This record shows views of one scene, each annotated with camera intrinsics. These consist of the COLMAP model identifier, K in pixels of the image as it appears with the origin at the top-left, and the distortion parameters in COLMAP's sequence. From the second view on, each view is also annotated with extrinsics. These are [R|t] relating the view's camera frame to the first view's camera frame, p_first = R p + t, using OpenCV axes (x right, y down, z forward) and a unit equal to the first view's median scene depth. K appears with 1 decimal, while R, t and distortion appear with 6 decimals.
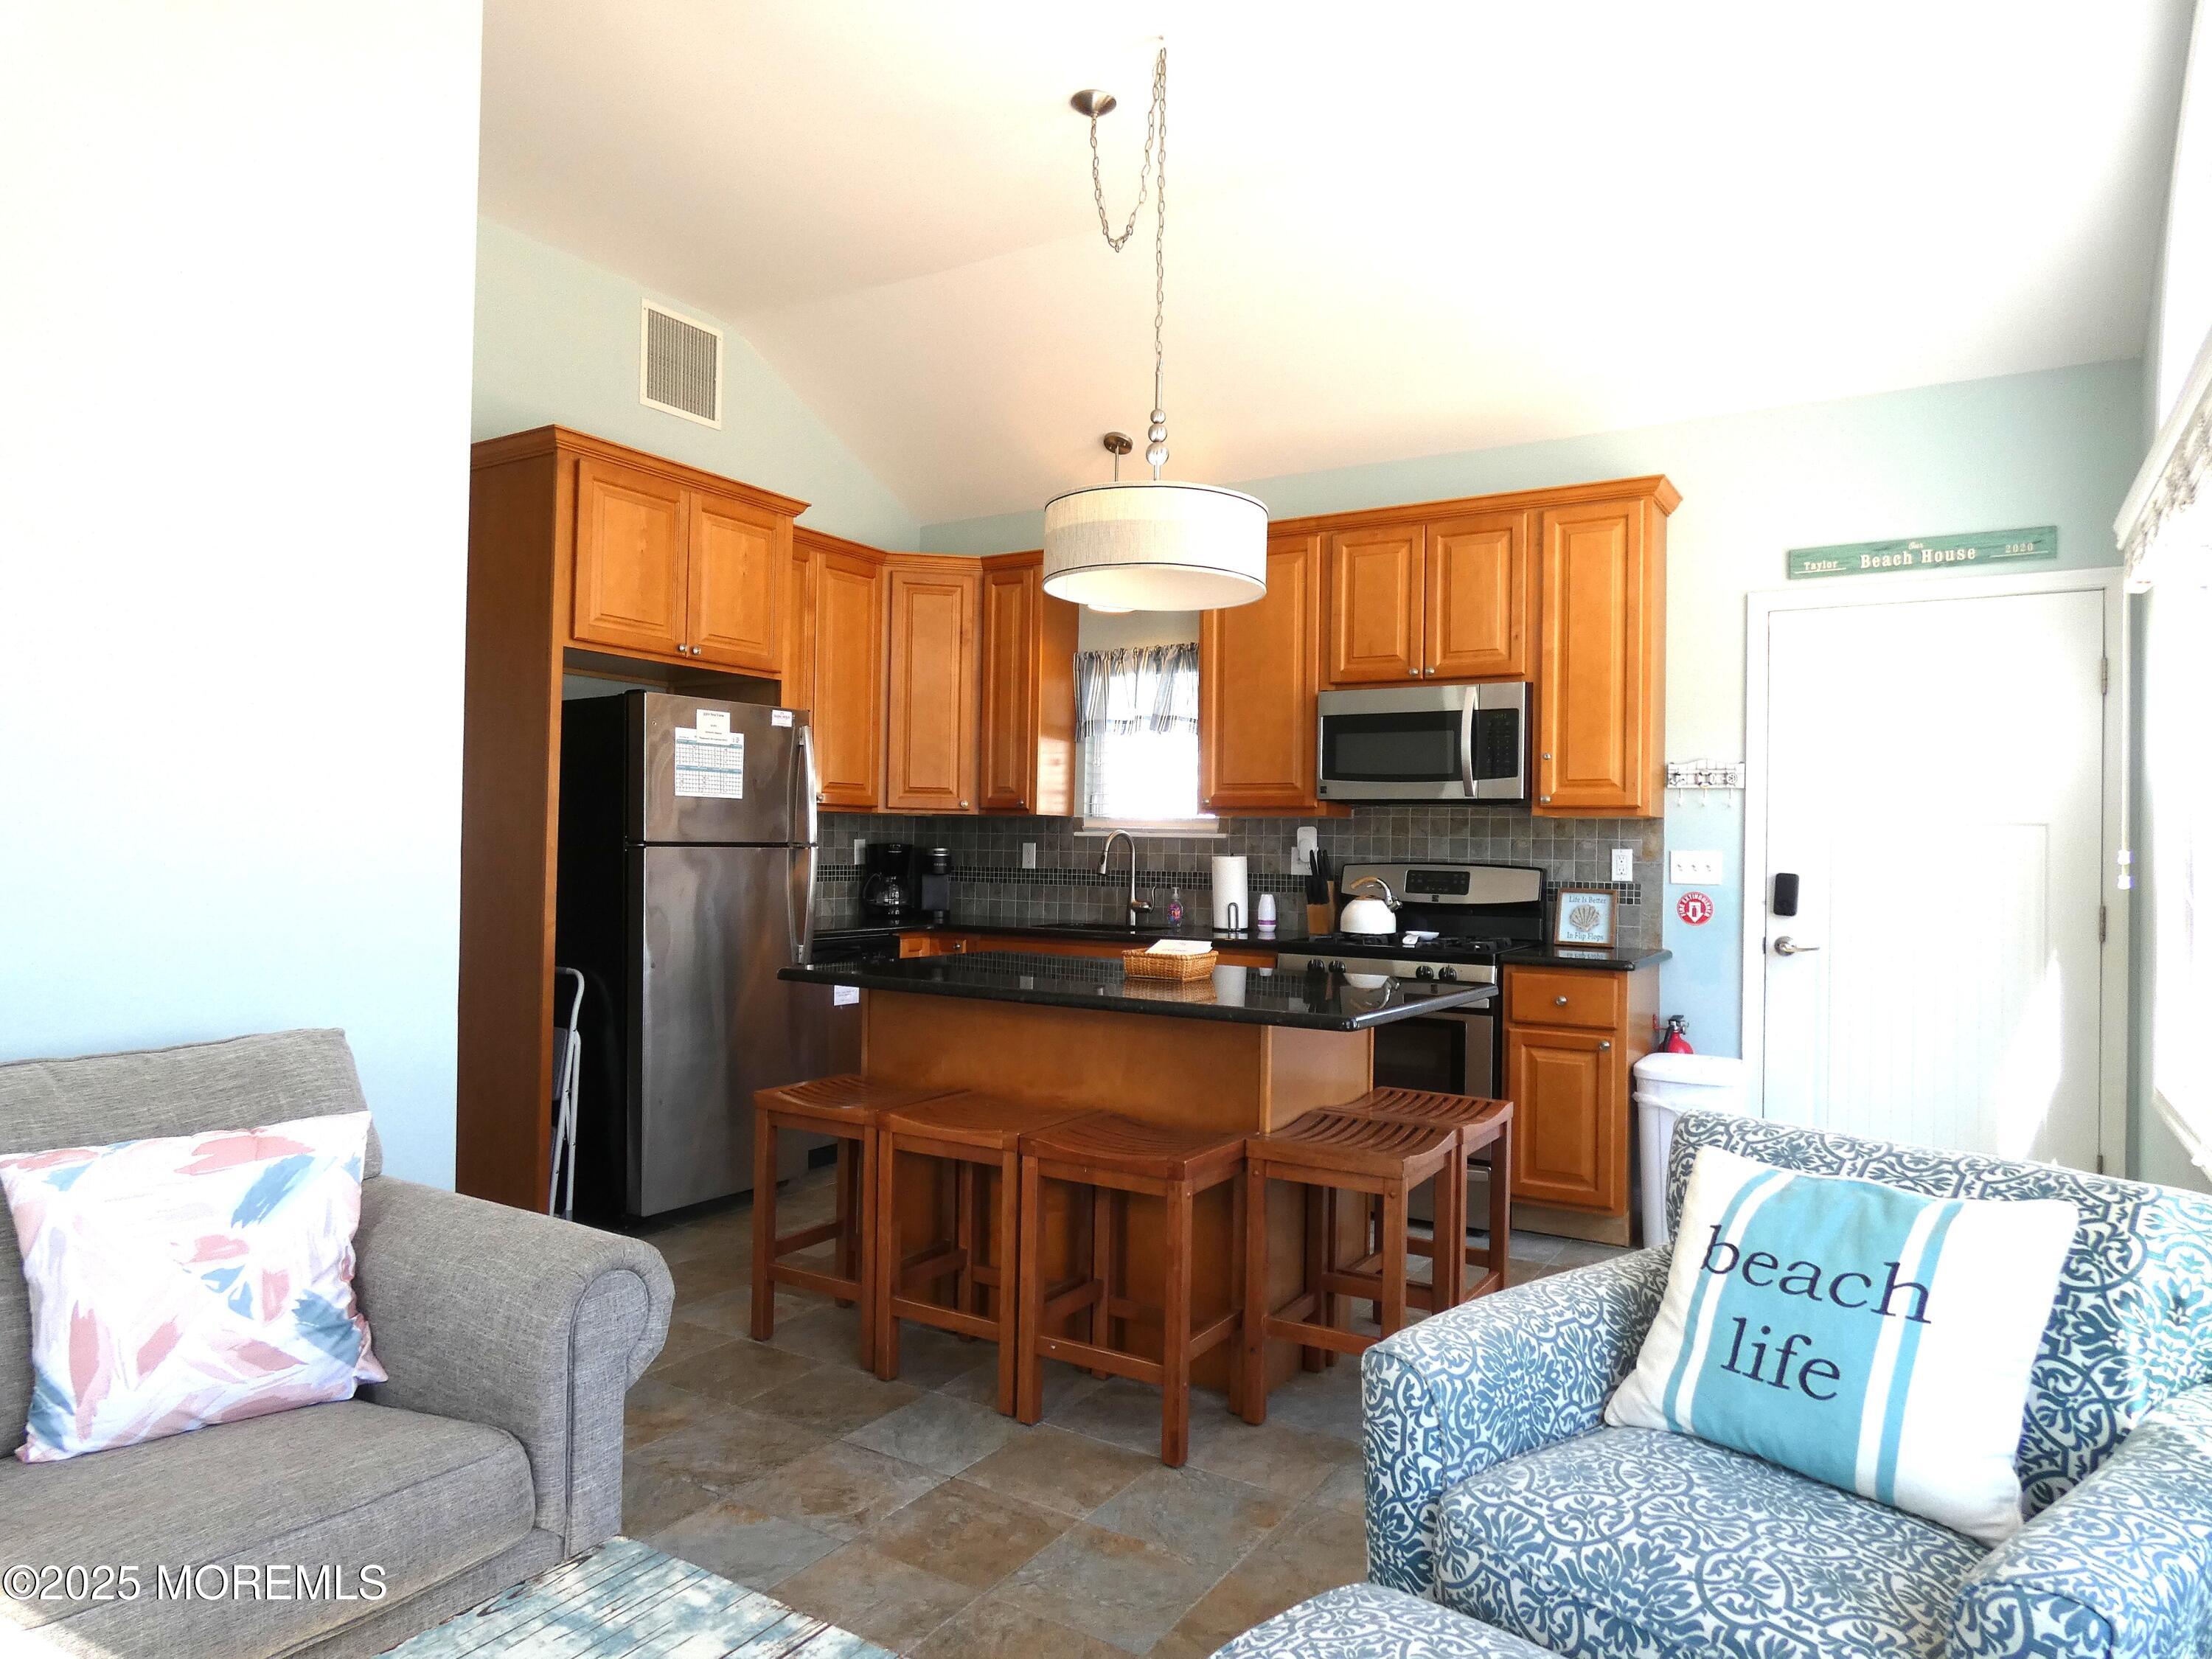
lens RADIAL K [[1375.6, 0, 1074.7], [0, 1375.6, 834.8], [0, 0, 1]] dist [-0.004487, -0.000855]
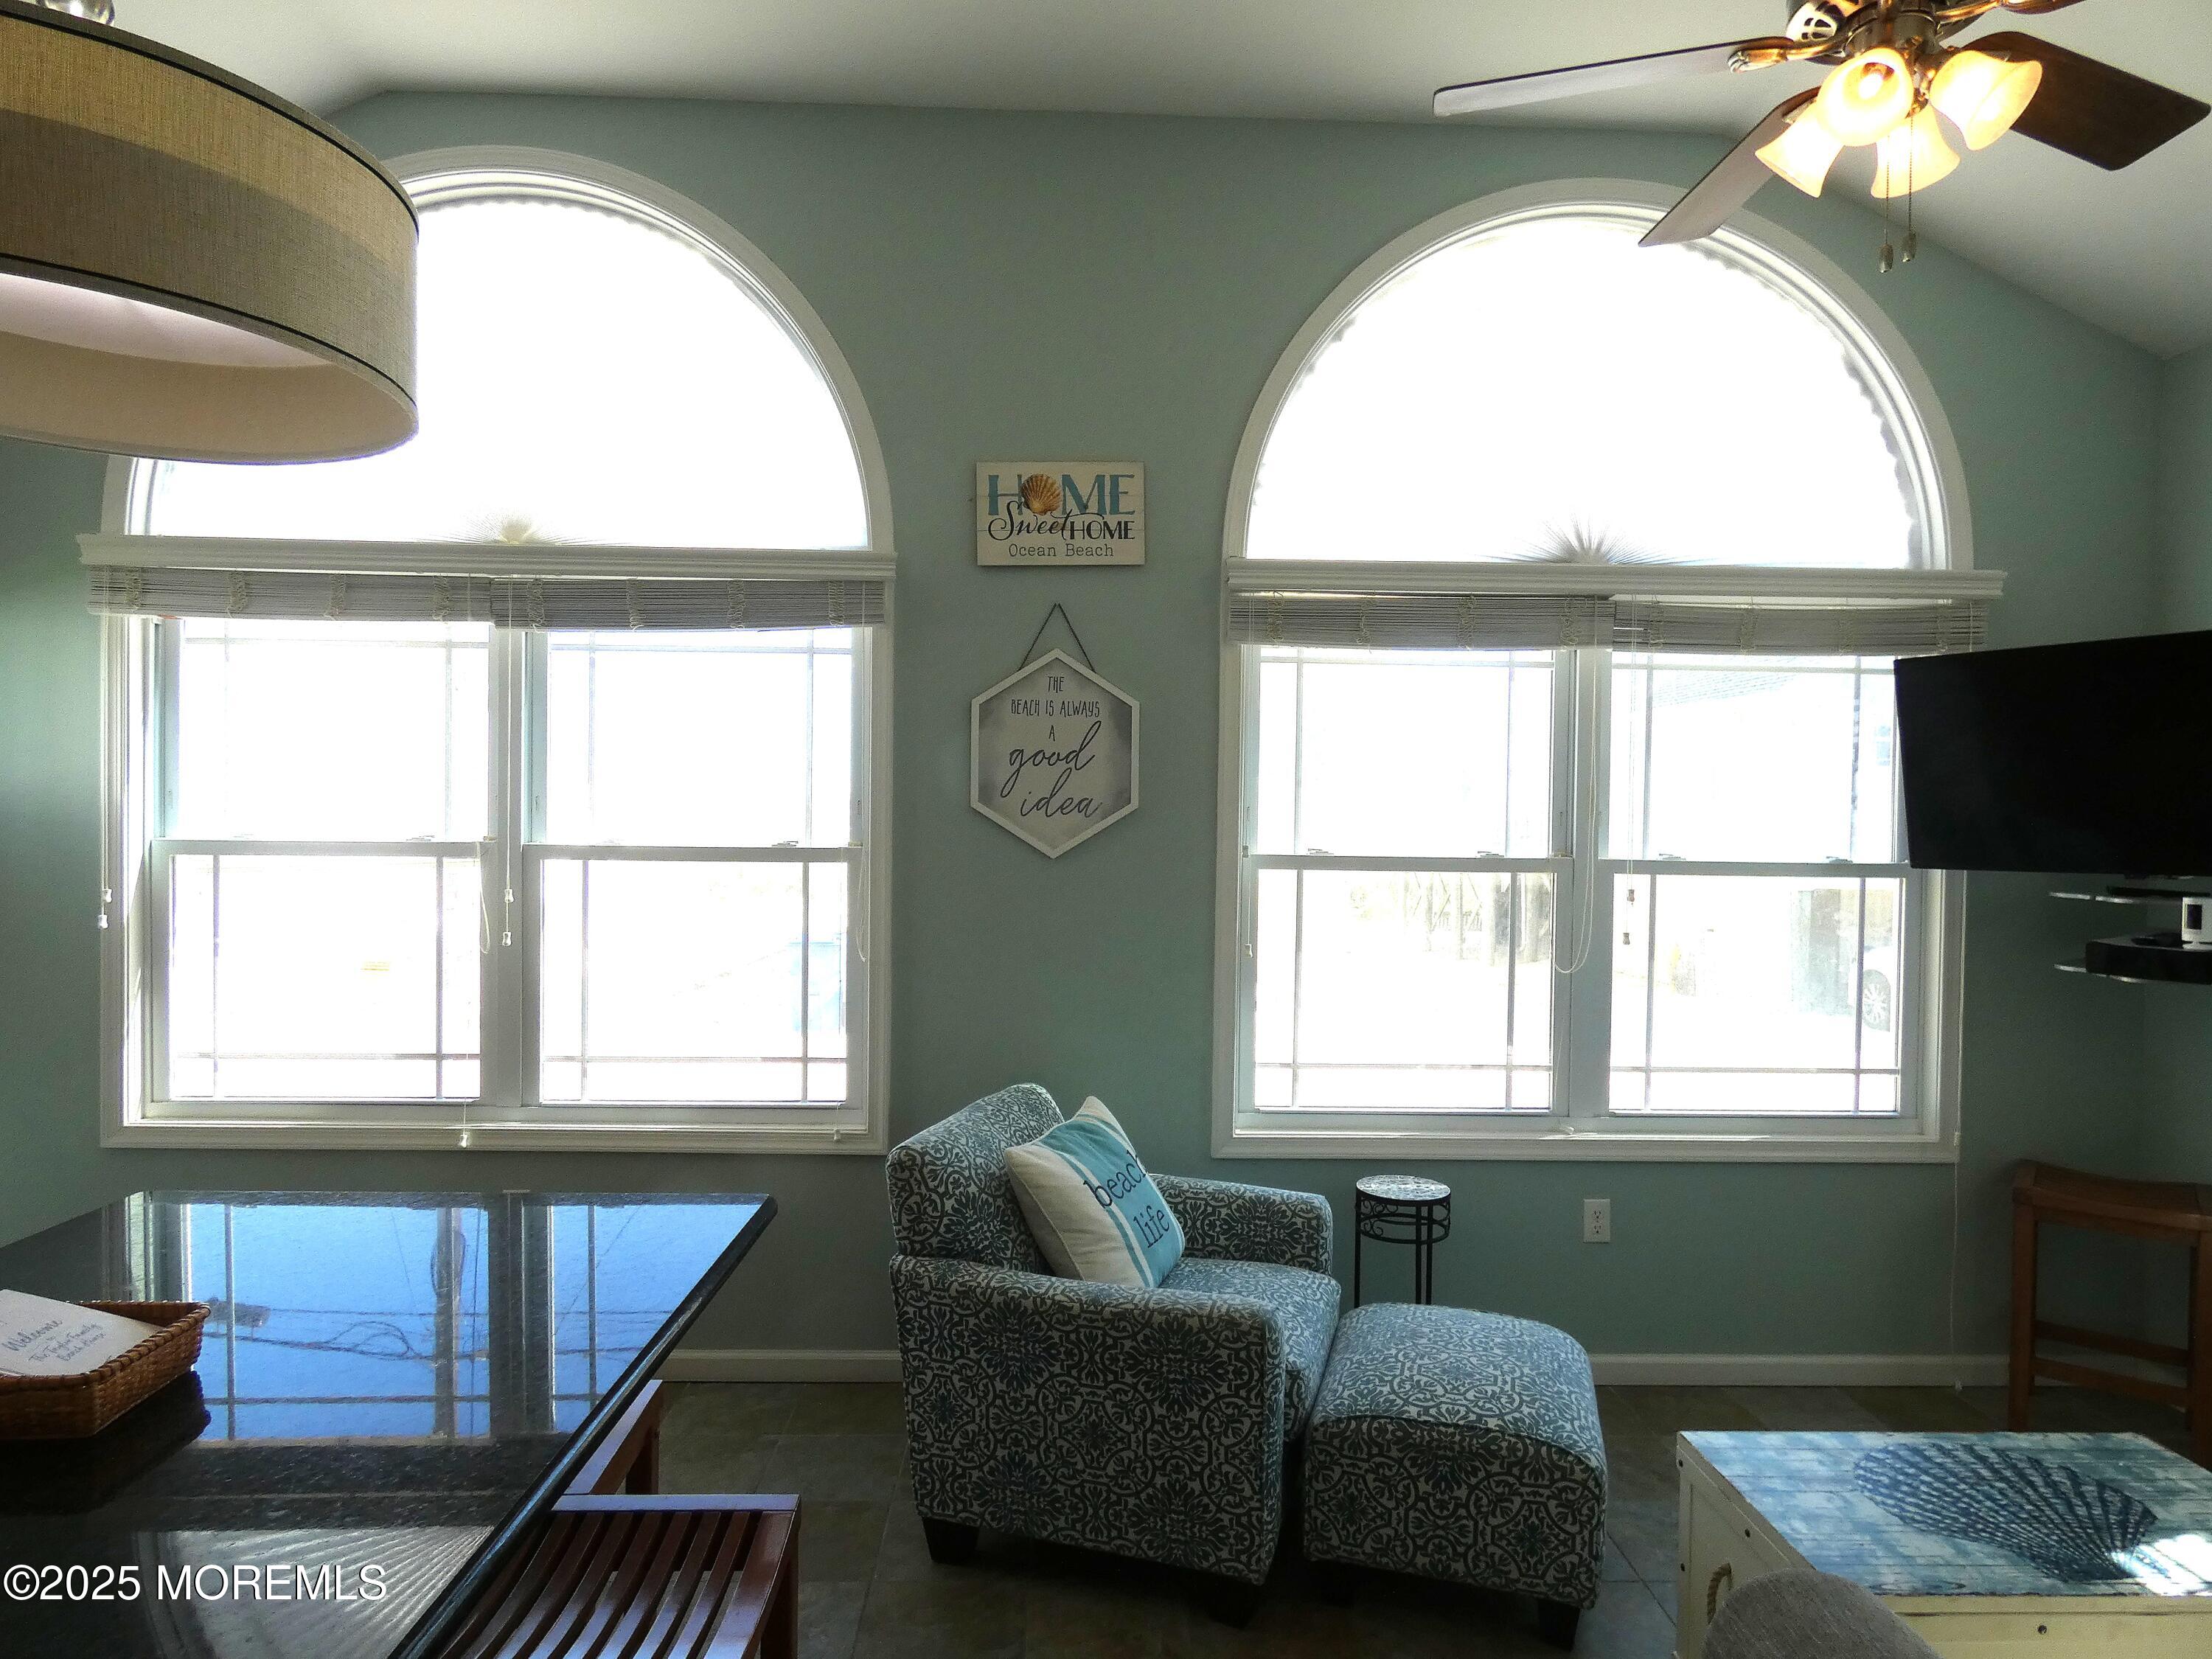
lens RADIAL K [[1323.0, 0, 1115.7], [0, 1323.0, 836.6], [0, 0, 1]] dist [-0.002256, -0.002561]
pose [[-0.562570, -0.042476, 0.825658, -0.322193], [-0.034758, 0.999011, 0.027712, -0.060249], [-0.826019, -0.013108, -0.563490, 0.779642]]
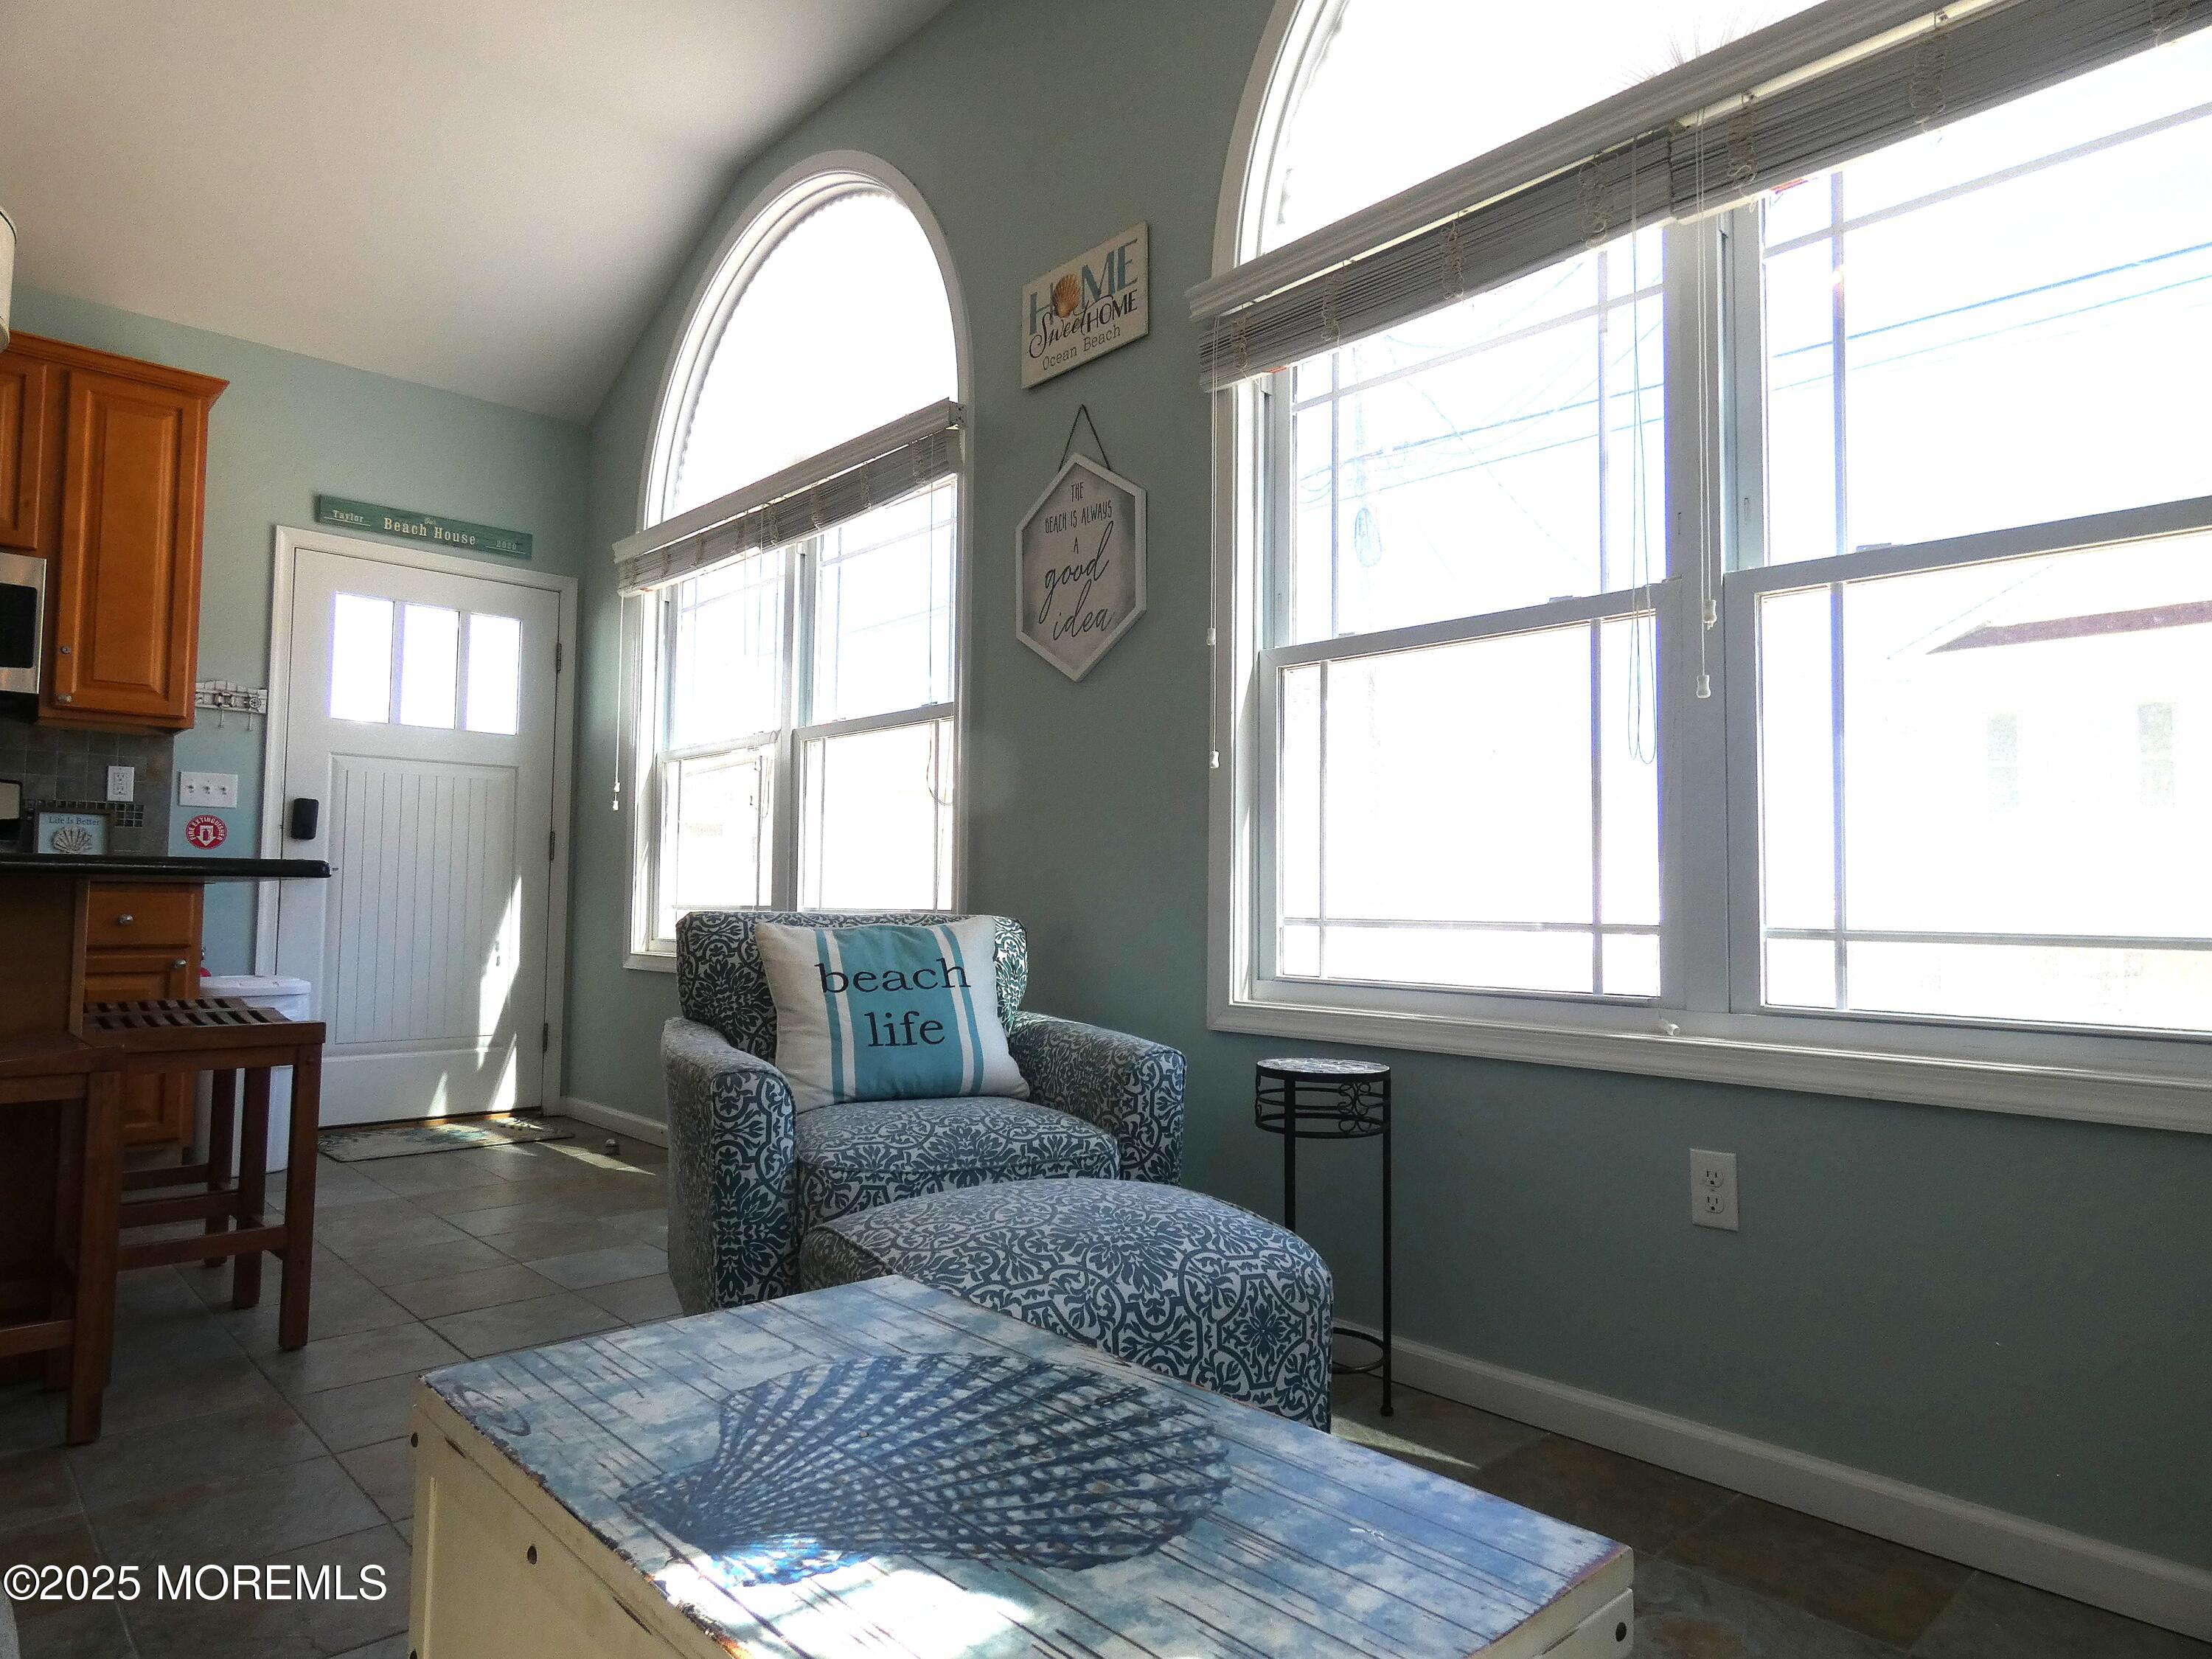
lens RADIAL K [[1334.1, 0, 1112.1], [0, 1334.1, 833.2], [0, 0, 1]] dist [-0.002970, -0.001031]
pose [[0.244233, 0.037670, 0.968985, -0.338301], [-0.018413, 0.999245, -0.034205, 0.083080], [-0.969542, -0.009488, 0.244742, 0.164161]]
